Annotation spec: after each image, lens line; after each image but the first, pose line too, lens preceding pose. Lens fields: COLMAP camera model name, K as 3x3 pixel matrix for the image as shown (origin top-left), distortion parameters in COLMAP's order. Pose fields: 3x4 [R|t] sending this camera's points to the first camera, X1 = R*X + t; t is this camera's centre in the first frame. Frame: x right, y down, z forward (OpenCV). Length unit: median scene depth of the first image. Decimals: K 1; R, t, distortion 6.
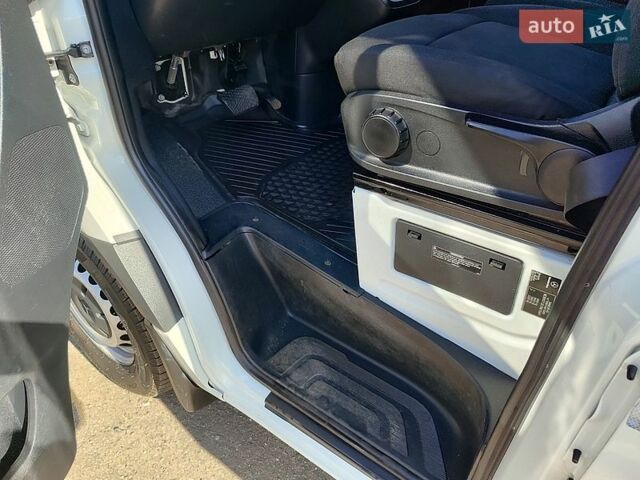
lens RADIAL K [[443.3, 0, 320.0], [0, 443.3, 240.0], [0, 0, 1]] dist [0.009038, 0.004992]
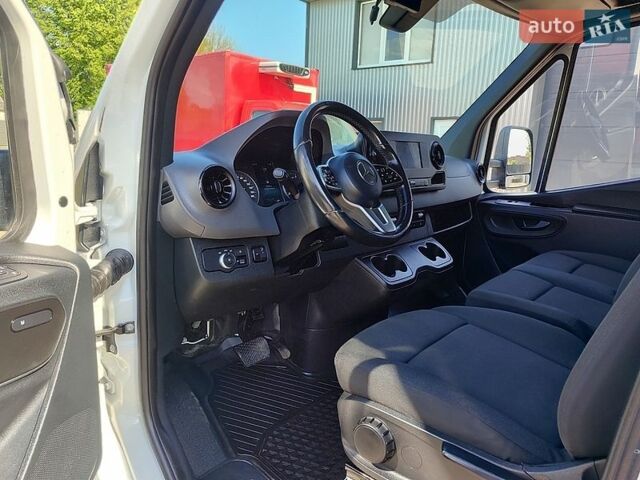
lens RADIAL K [[459.3, 0, 320.0], [0, 459.3, 240.0], [0, 0, 1]] dist [0.009692, 0.000763]
pose [[0.996304, 0.073035, -0.045211, 0.022313], [-0.084323, 0.931885, -0.352817, -0.236294], [0.016363, 0.355326, 0.934599, -0.217228]]
